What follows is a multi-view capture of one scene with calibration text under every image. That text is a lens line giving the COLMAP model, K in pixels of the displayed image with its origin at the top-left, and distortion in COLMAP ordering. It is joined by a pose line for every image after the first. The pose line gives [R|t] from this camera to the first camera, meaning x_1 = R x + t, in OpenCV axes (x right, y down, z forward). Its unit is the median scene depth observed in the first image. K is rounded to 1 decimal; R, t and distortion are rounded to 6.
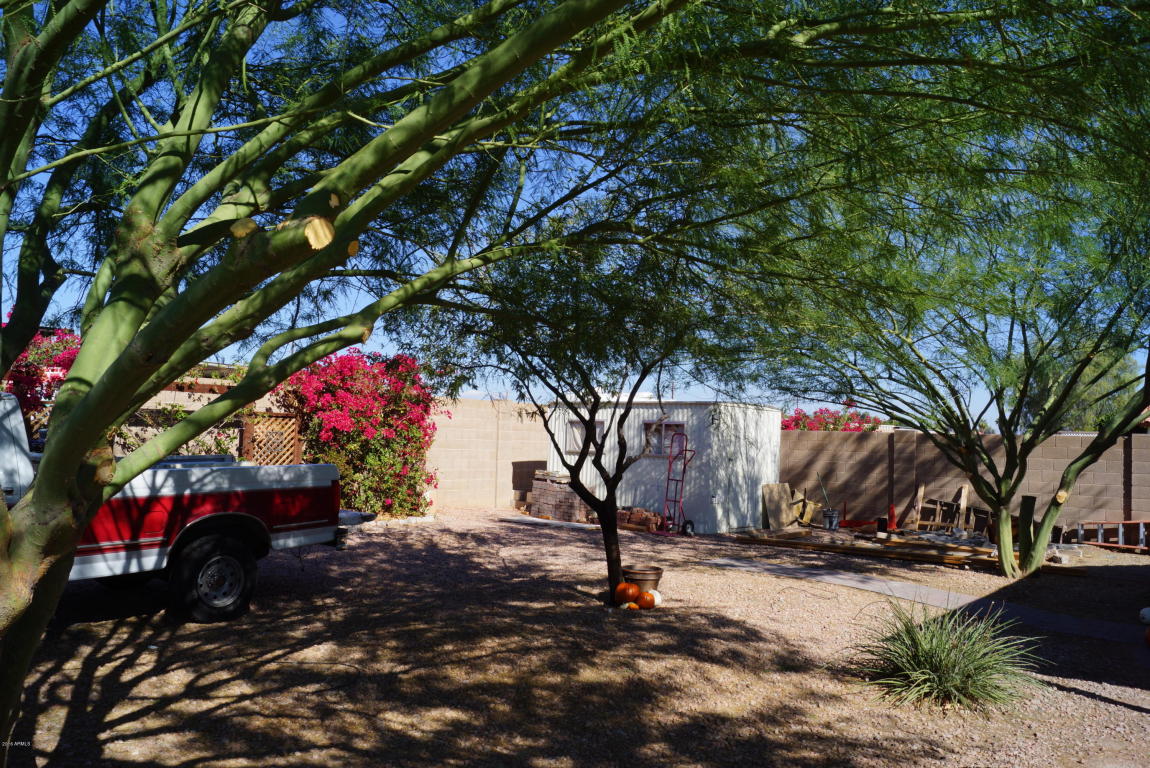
lens RADIAL K [[892.1, 0, 579.5], [0, 892.1, 385.4], [0, 0, 1]] dist [-0.089016, 0.018948]
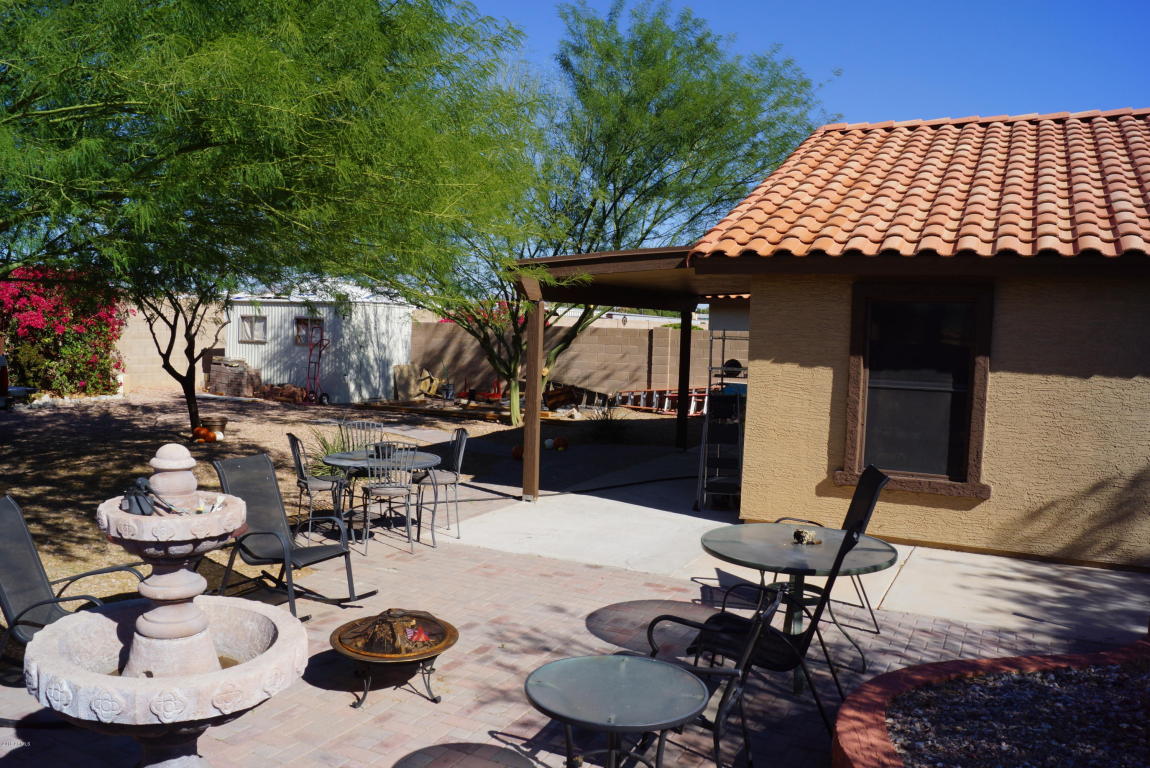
lens RADIAL K [[892.1, 0, 572.2], [0, 892.1, 386.3], [0, 0, 1]] dist [-0.089016, 0.018948]
pose [[0.972645, -0.019309, 0.231494, 0.168673], [-0.011337, 0.991406, 0.130327, -0.031646], [-0.232021, -0.129386, 0.964067, -0.331687]]
